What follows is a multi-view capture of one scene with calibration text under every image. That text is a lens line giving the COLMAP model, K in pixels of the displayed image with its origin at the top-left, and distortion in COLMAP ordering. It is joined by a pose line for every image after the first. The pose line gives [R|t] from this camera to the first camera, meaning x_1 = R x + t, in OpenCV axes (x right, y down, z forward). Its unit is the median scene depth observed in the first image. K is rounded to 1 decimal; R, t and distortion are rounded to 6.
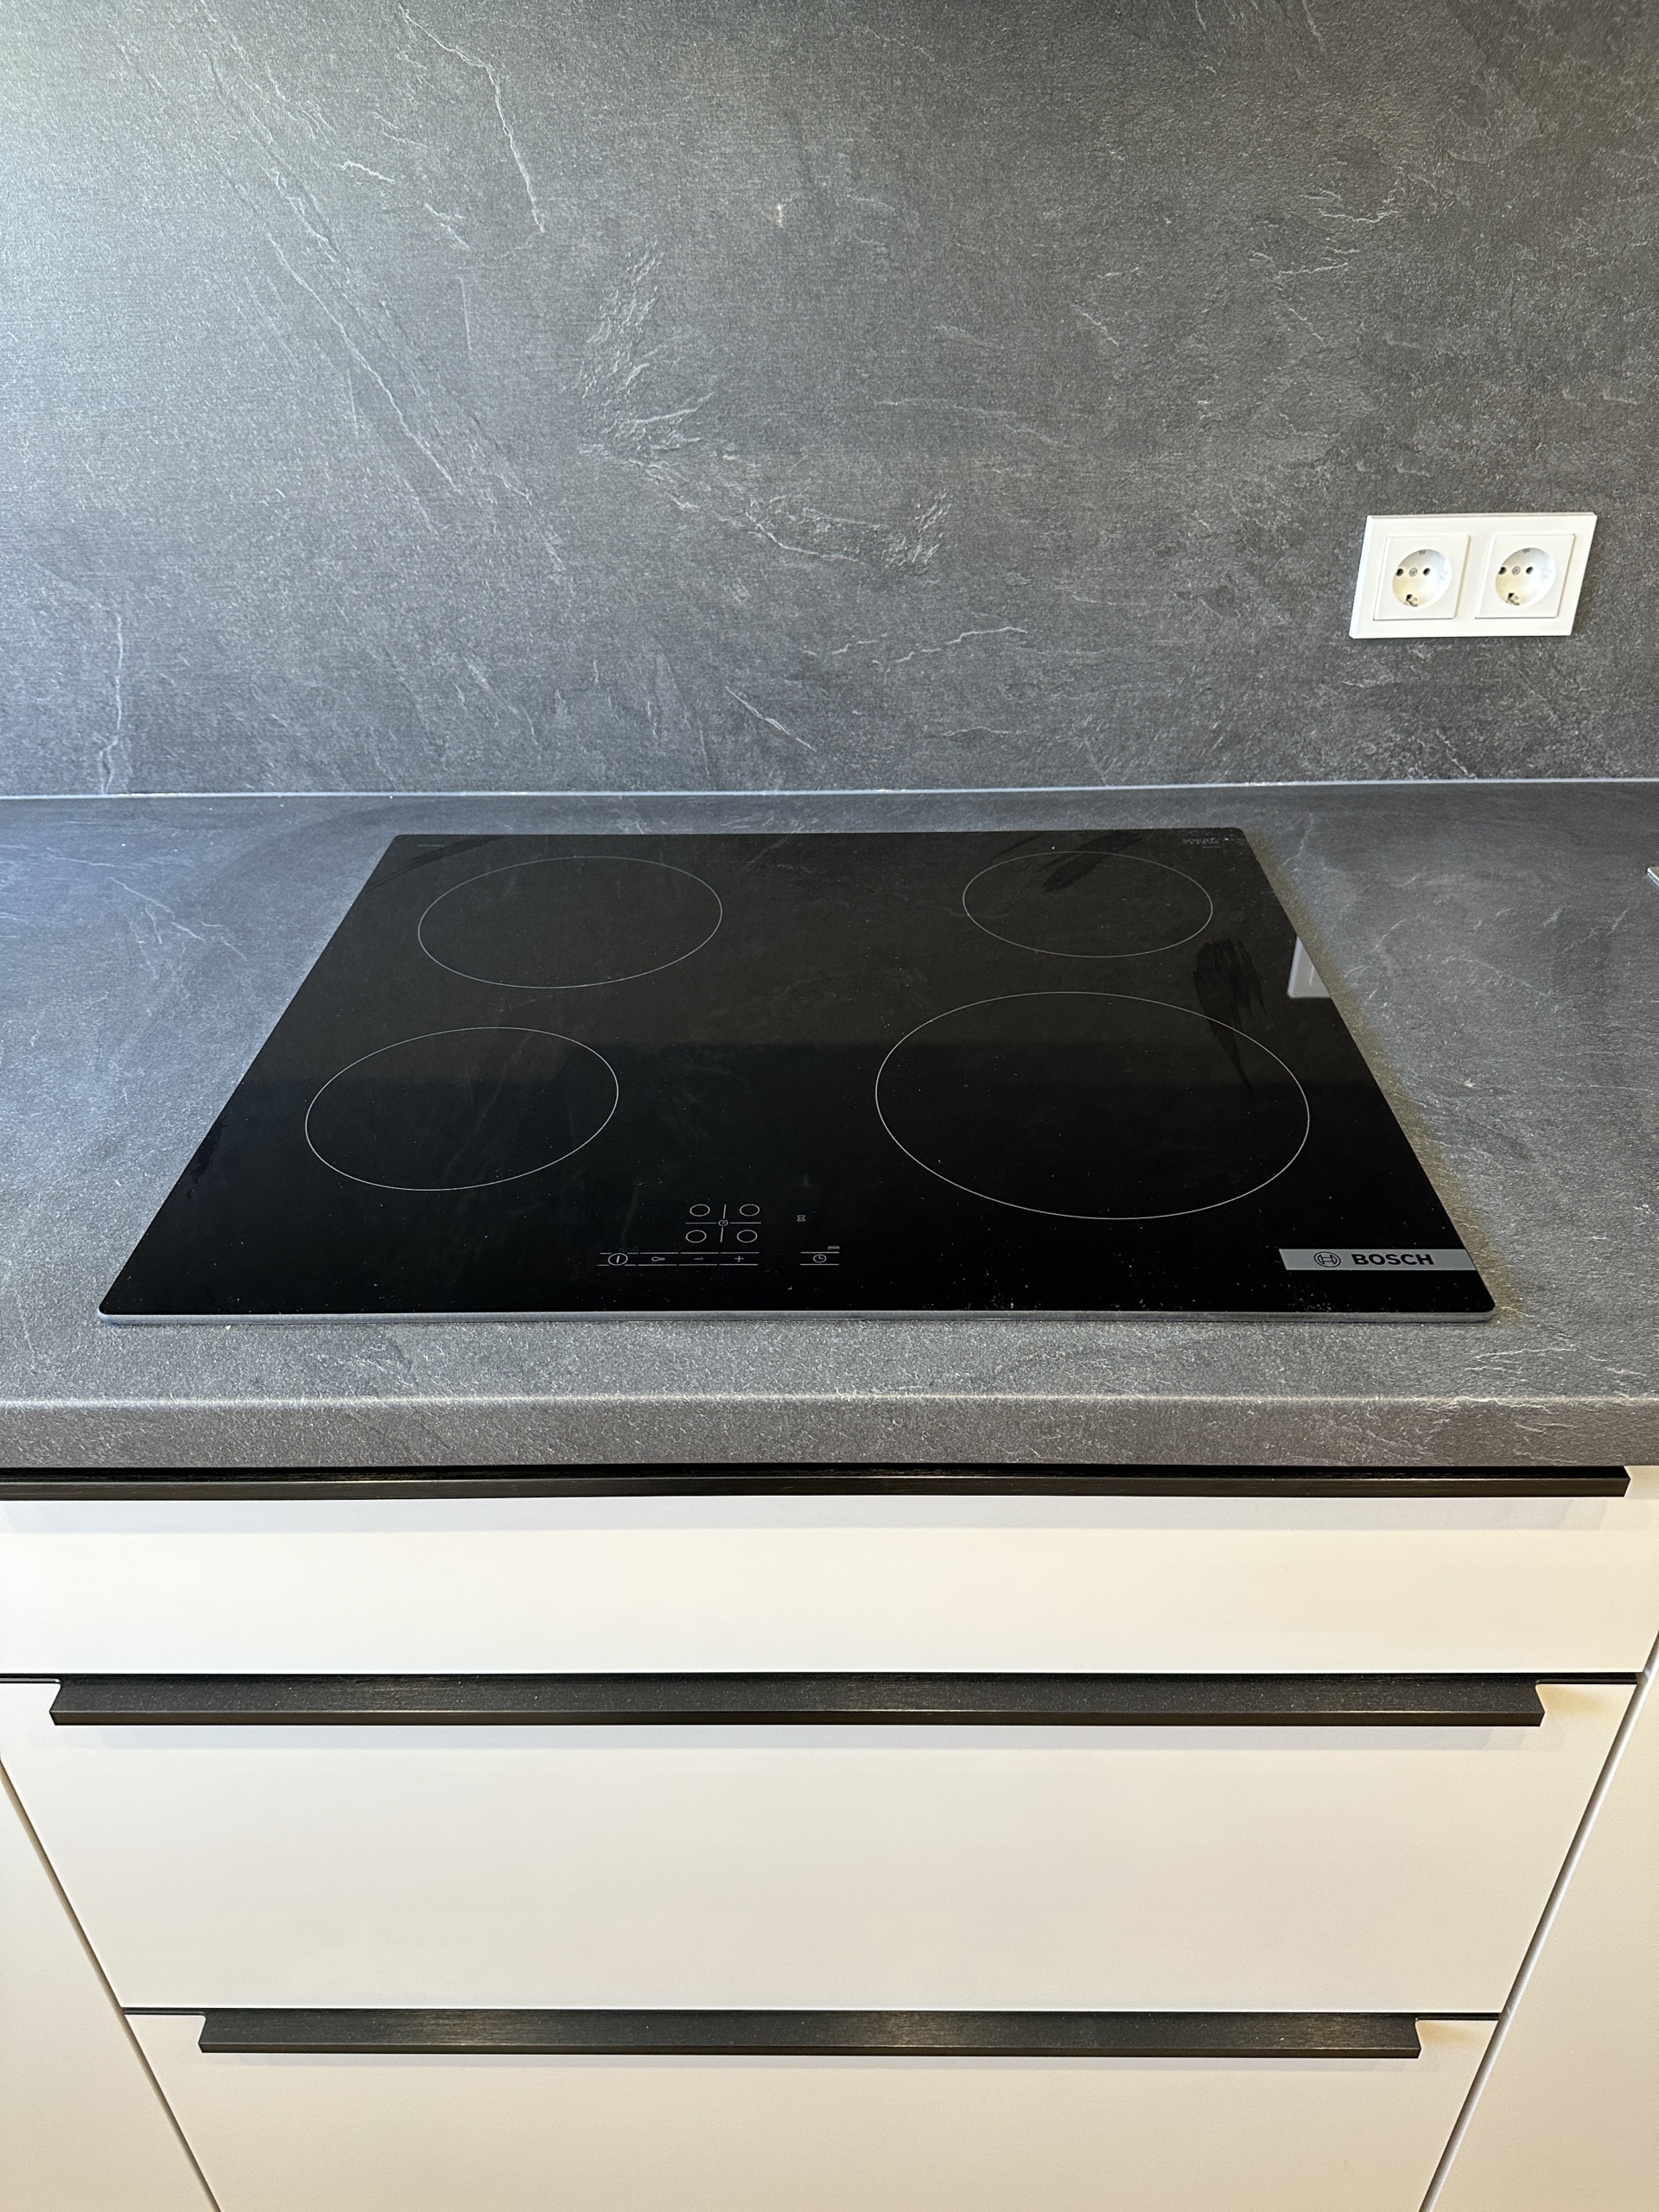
lens RADIAL K [[1555.6, 0, 822.1], [0, 1555.6, 1113.1], [0, 0, 1]] dist [0.012697, -0.028597]
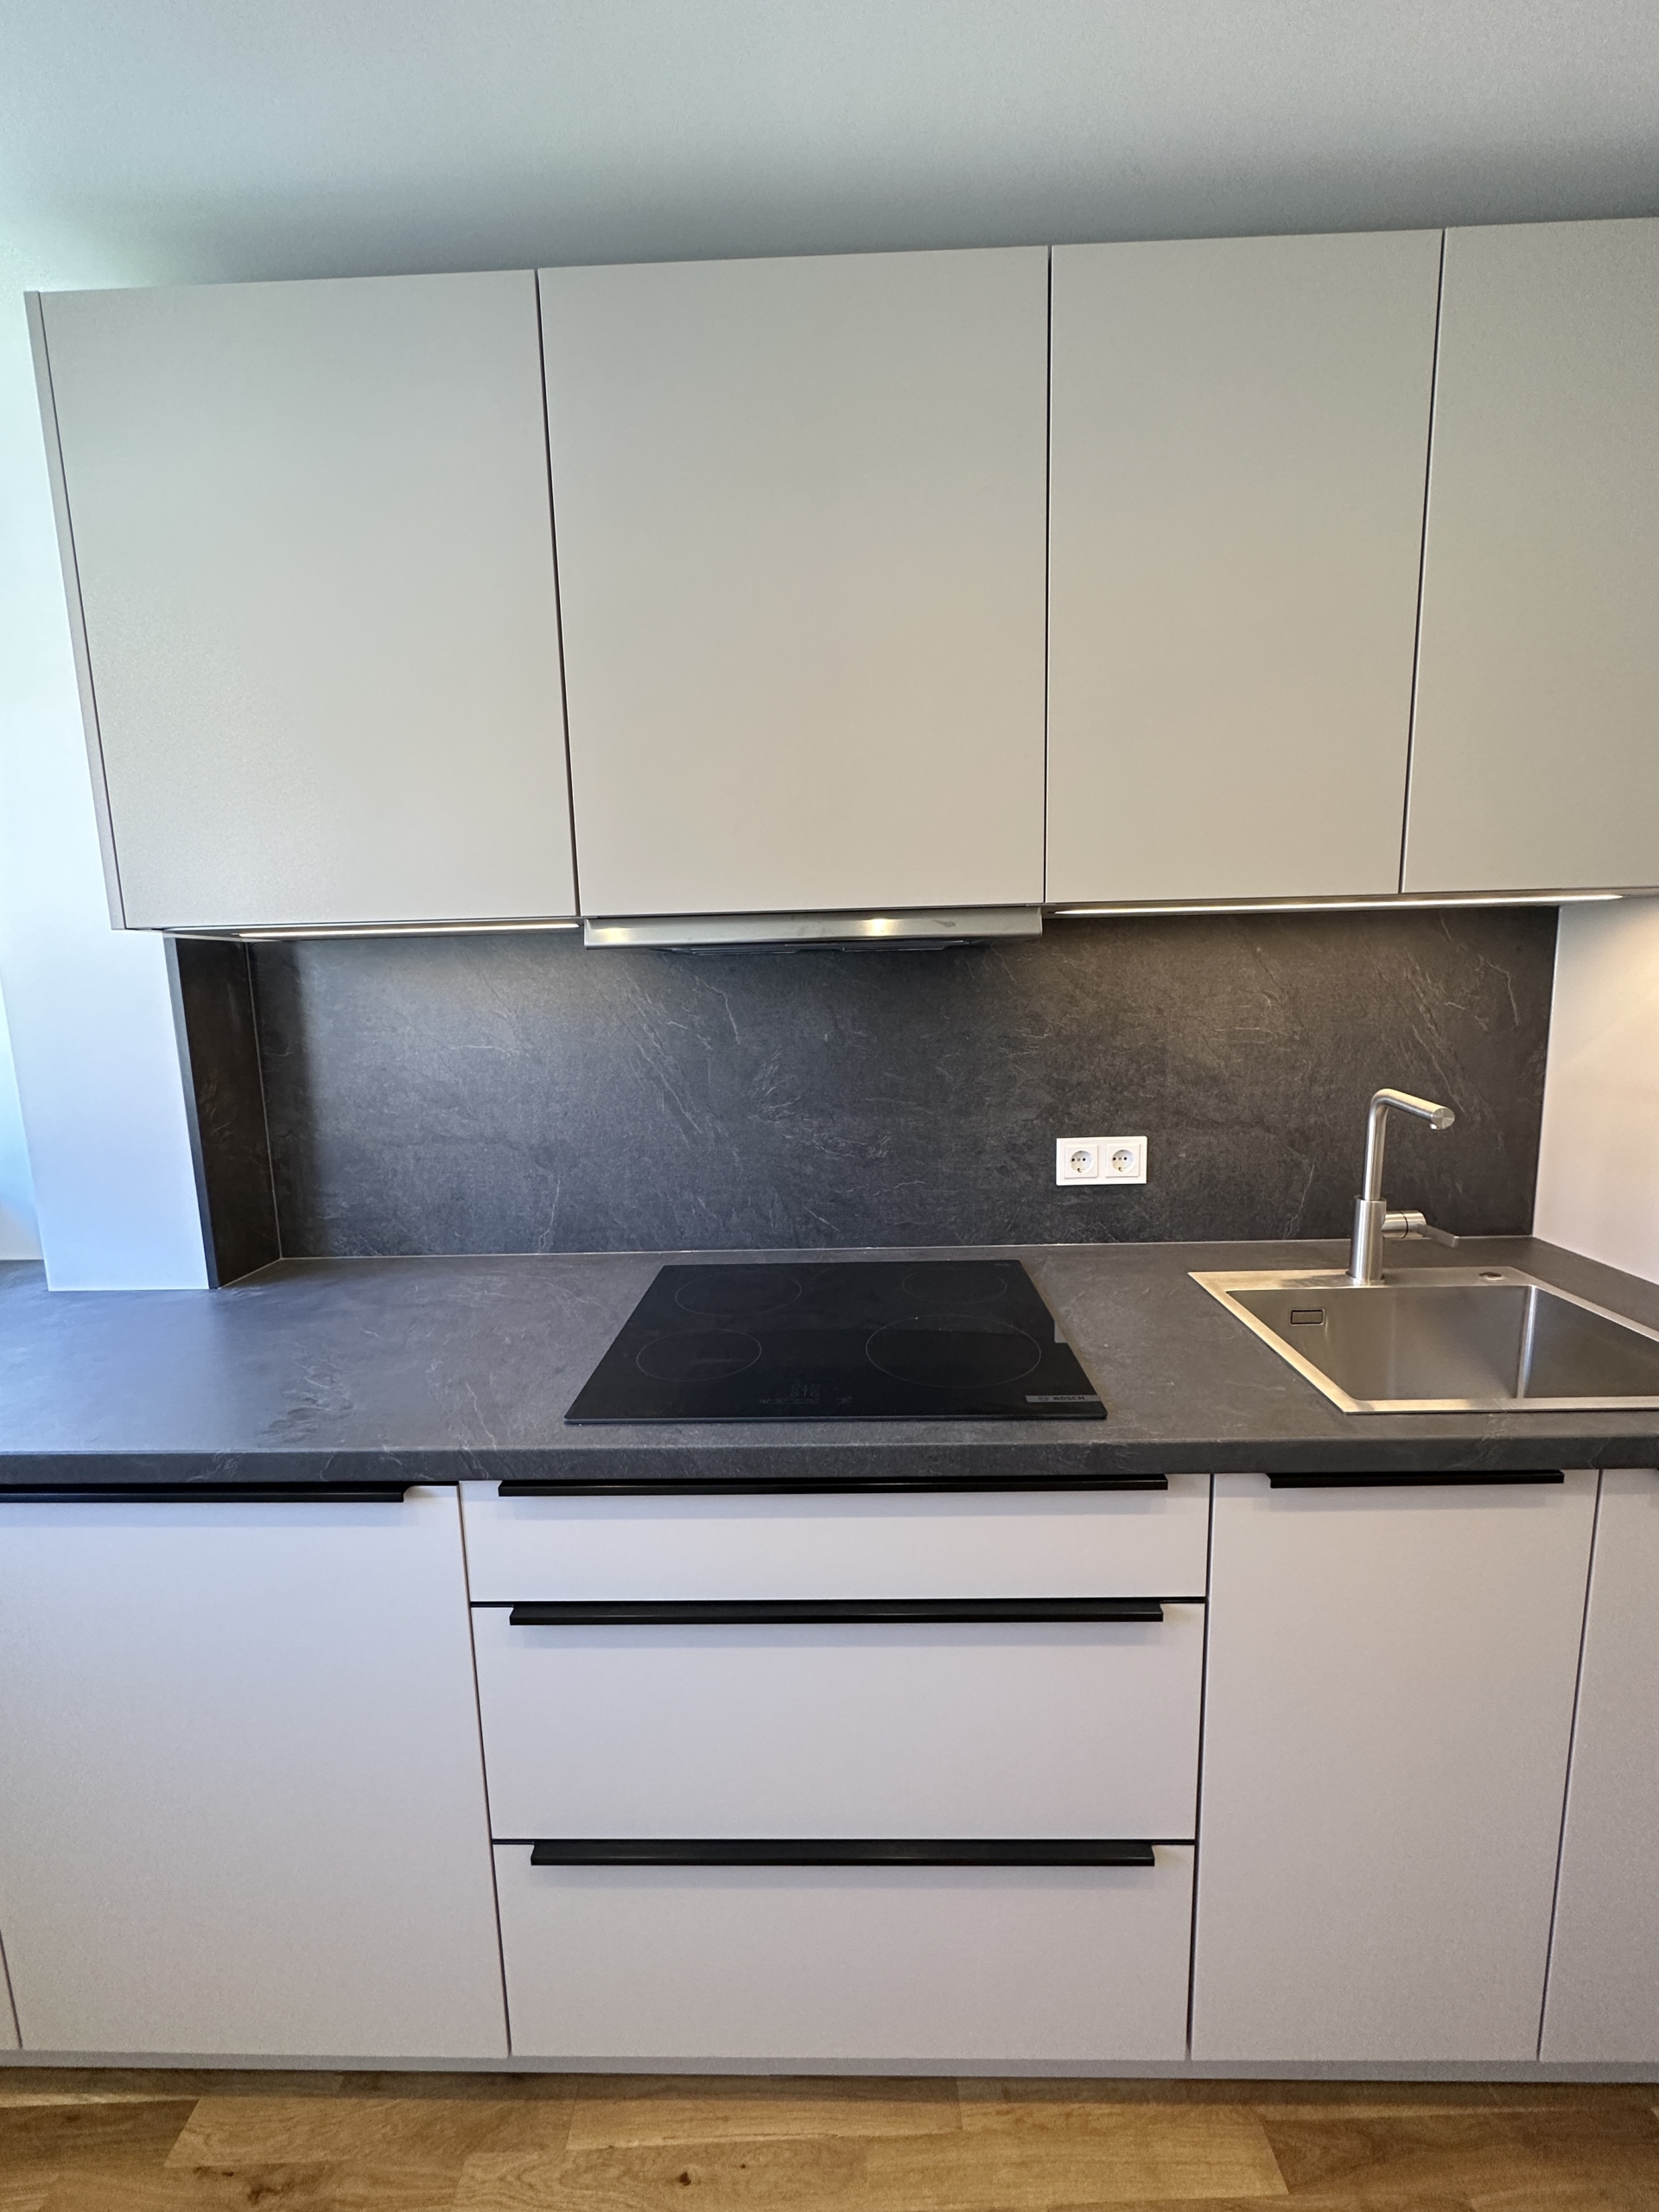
lens RADIAL K [[886.8, 0, 831.0], [0, 886.8, 1106.7], [0, 0, 1]] dist [-0.004484, 0.001192]
pose [[0.999917, -0.008265, -0.009905, -0.003138], [0.003365, 0.908339, -0.418222, 0.173939], [0.012454, 0.418154, 0.908291, -0.341392]]
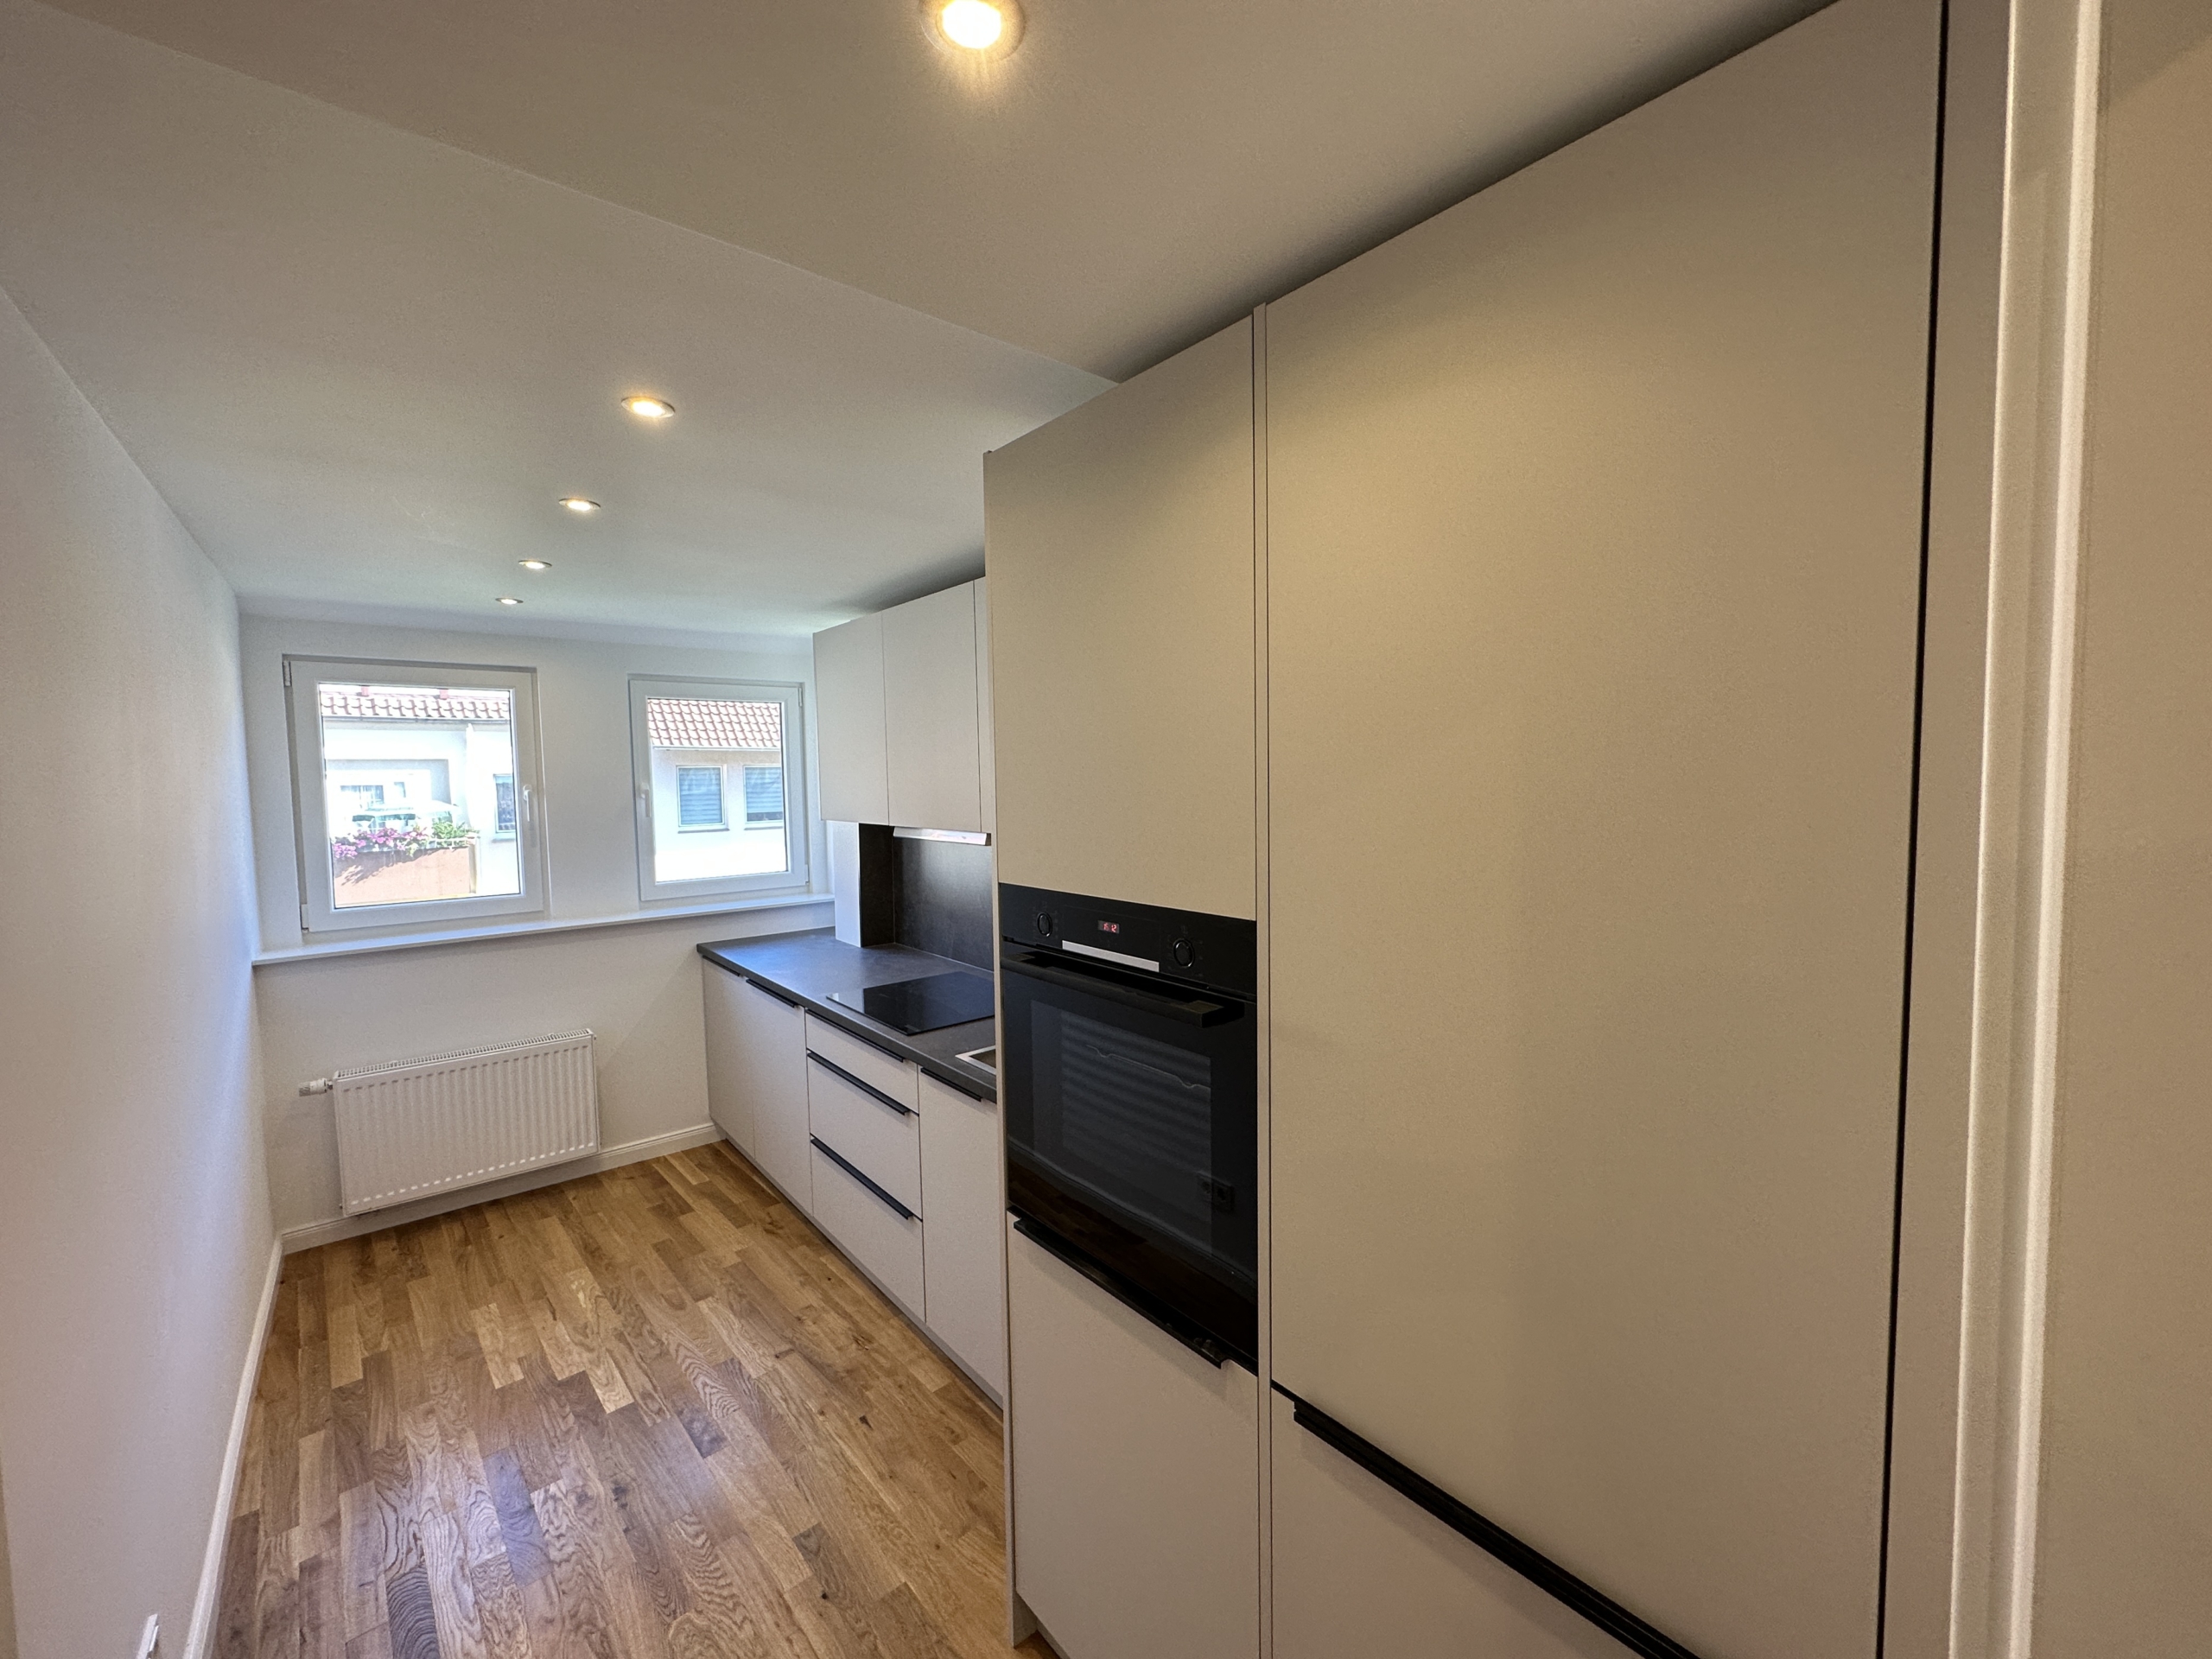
lens RADIAL K [[886.8, 0, 1112.7], [0, 886.8, 832.6], [0, 0, 1]] dist [-0.004484, 0.001192]
pose [[0.653981, 0.050631, -0.754814, 2.445492], [-0.406123, 0.865291, -0.293829, 0.090684], [0.638258, 0.498706, 0.586447, -0.711476]]
